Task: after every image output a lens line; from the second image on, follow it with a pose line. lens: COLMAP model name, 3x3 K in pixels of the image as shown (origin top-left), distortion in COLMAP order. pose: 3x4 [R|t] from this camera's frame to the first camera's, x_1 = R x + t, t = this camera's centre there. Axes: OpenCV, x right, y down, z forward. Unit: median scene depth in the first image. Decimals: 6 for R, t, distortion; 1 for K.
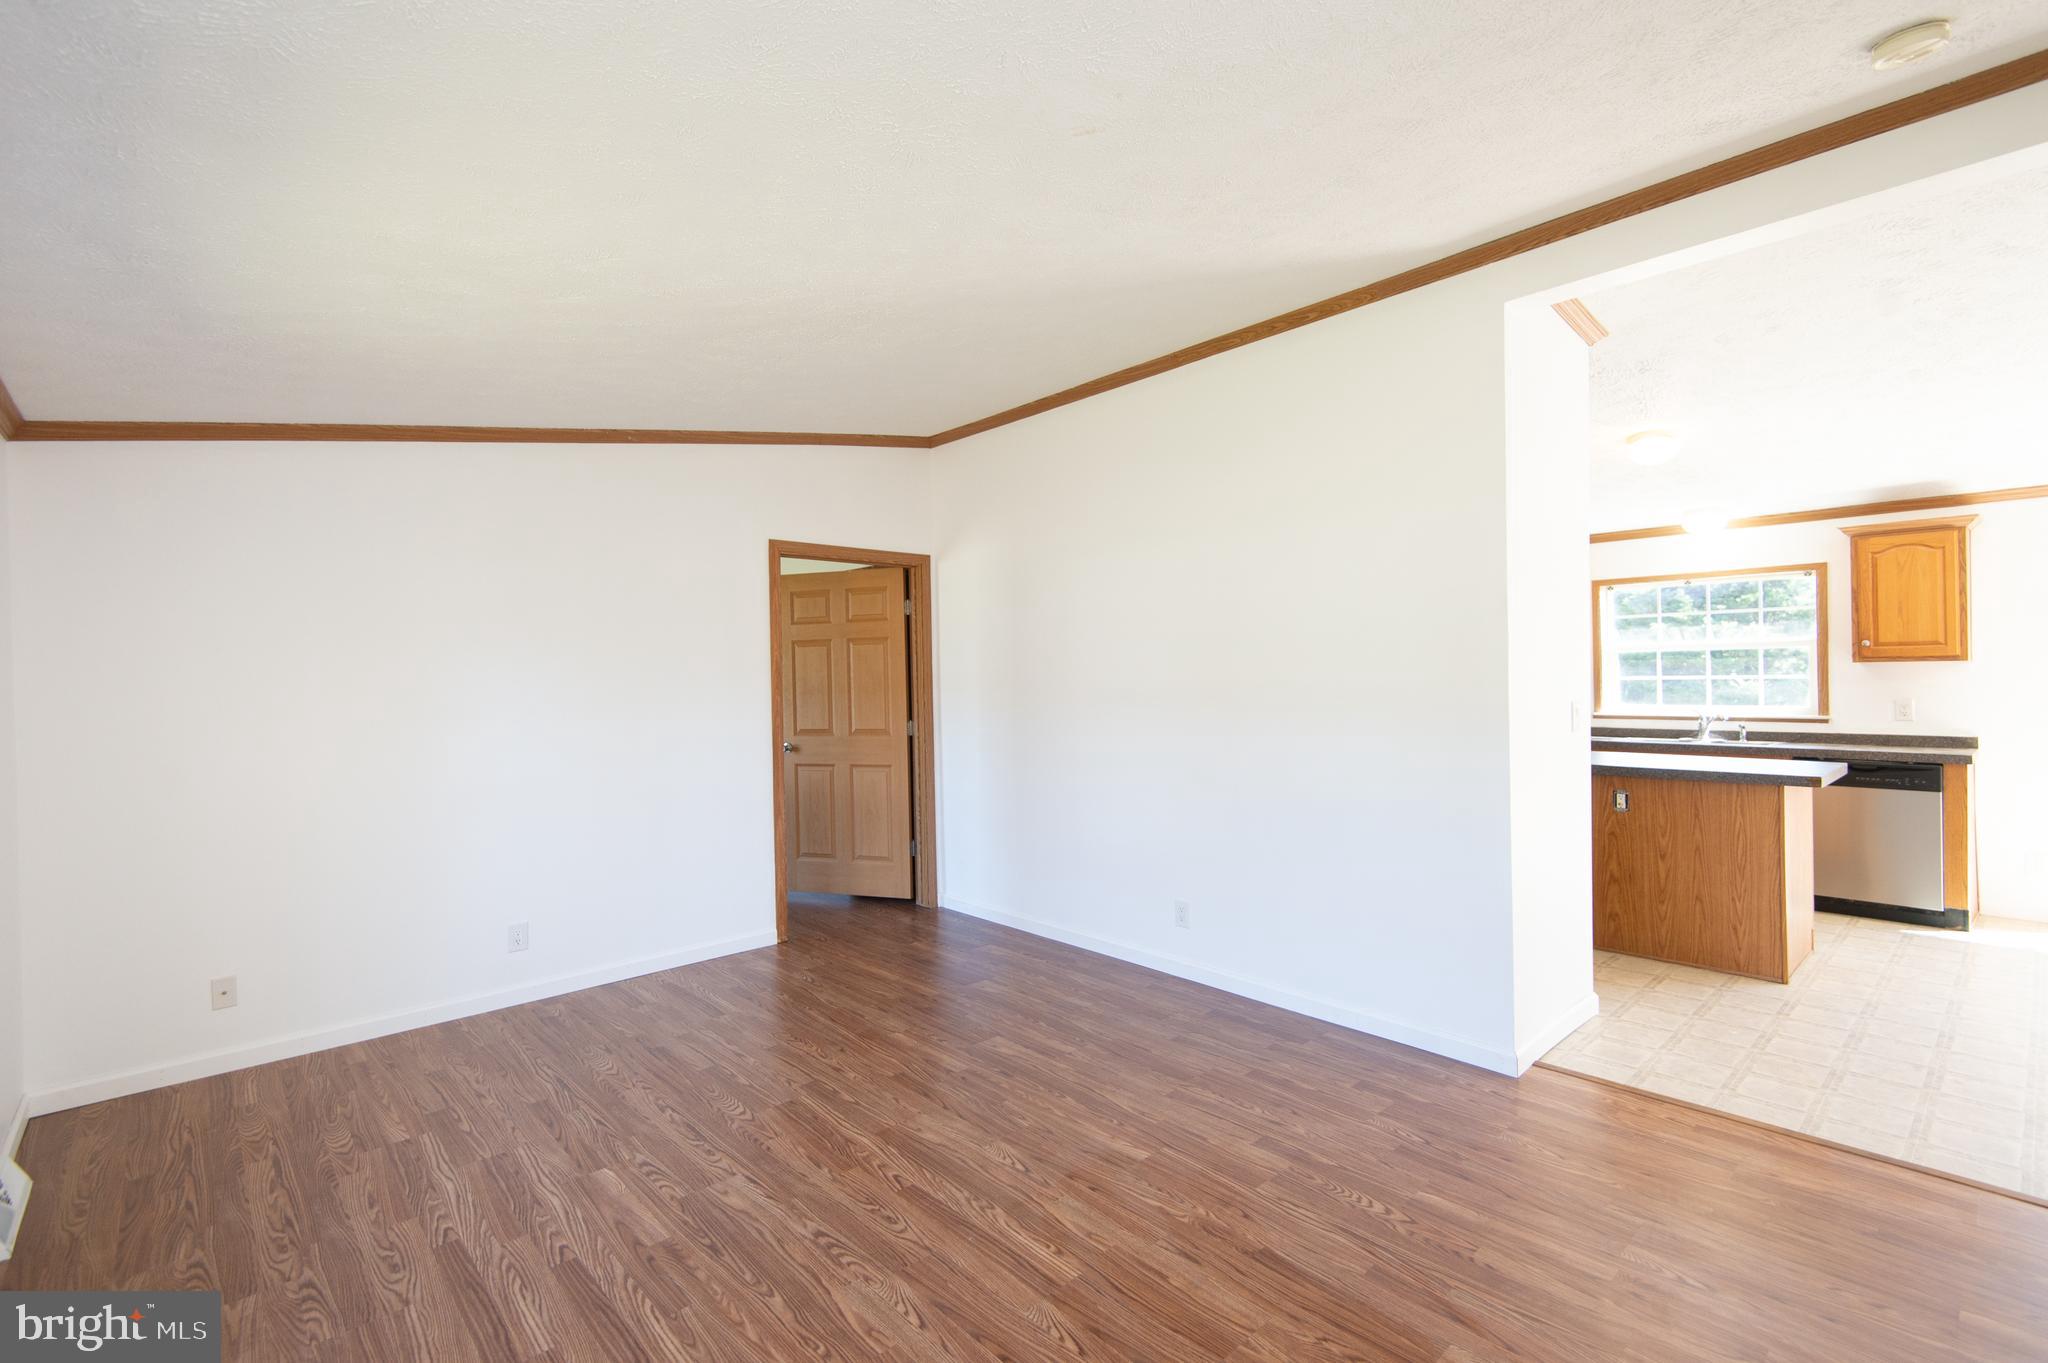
lens RADIAL K [[930.4, 0, 1024.0], [0, 930.4, 681.5], [0, 0, 1]] dist [0.029023, -0.014585]
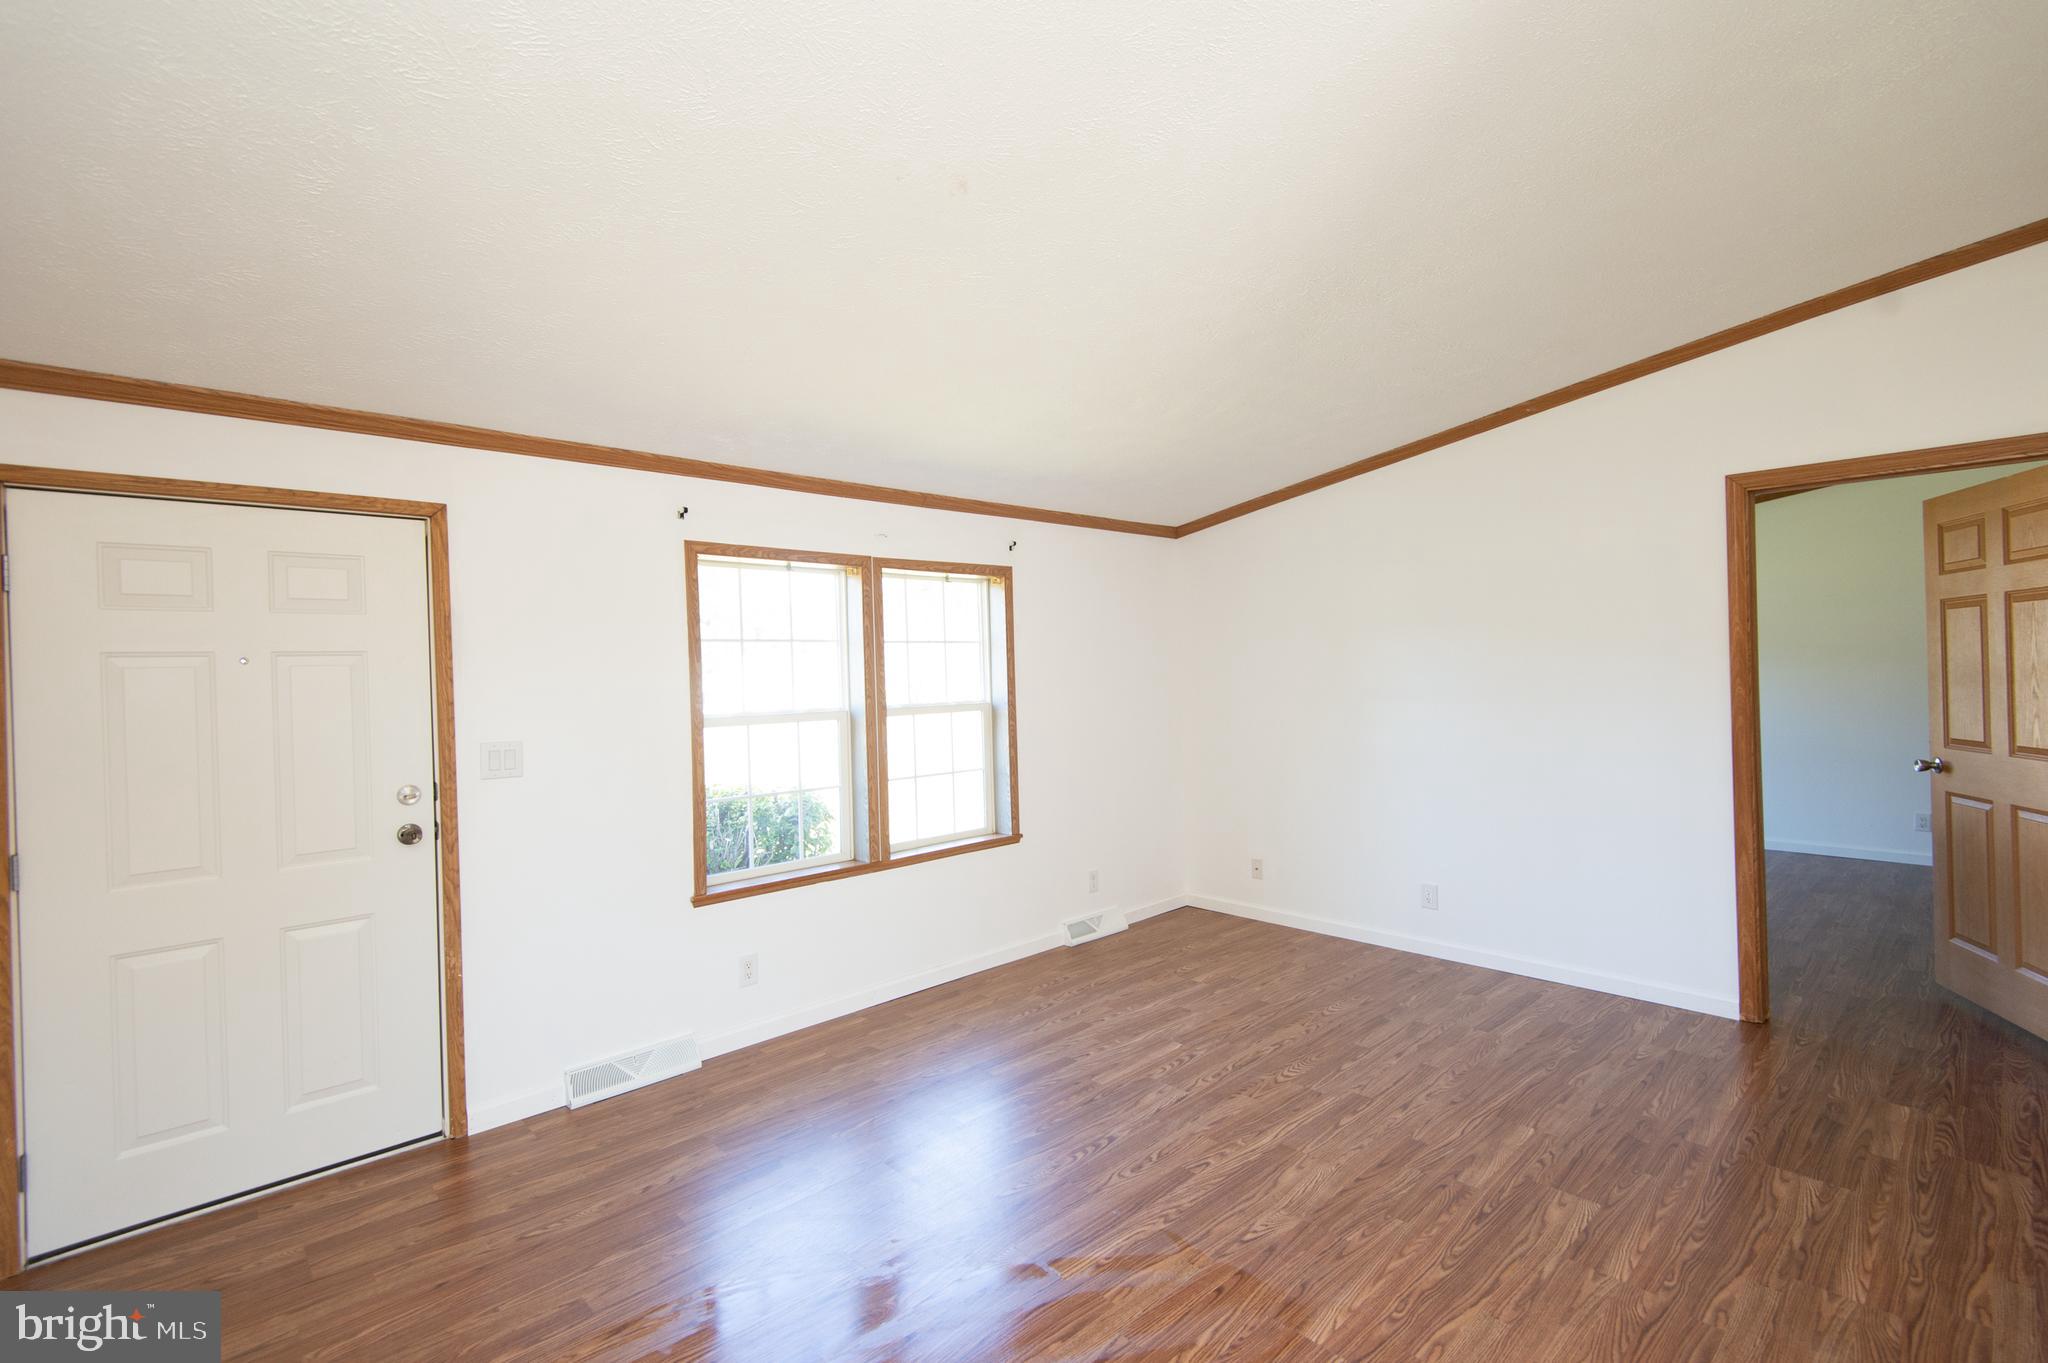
lens RADIAL K [[935.9, 0, 1031.5], [0, 935.9, 679.1], [0, 0, 1]] dist [0.031170, -0.016024]
pose [[0.004157, 0.026005, -0.999653, 0.700589], [0.017869, 0.999500, 0.026075, -0.030087], [0.999832, -0.017971, 0.003690, 0.637569]]
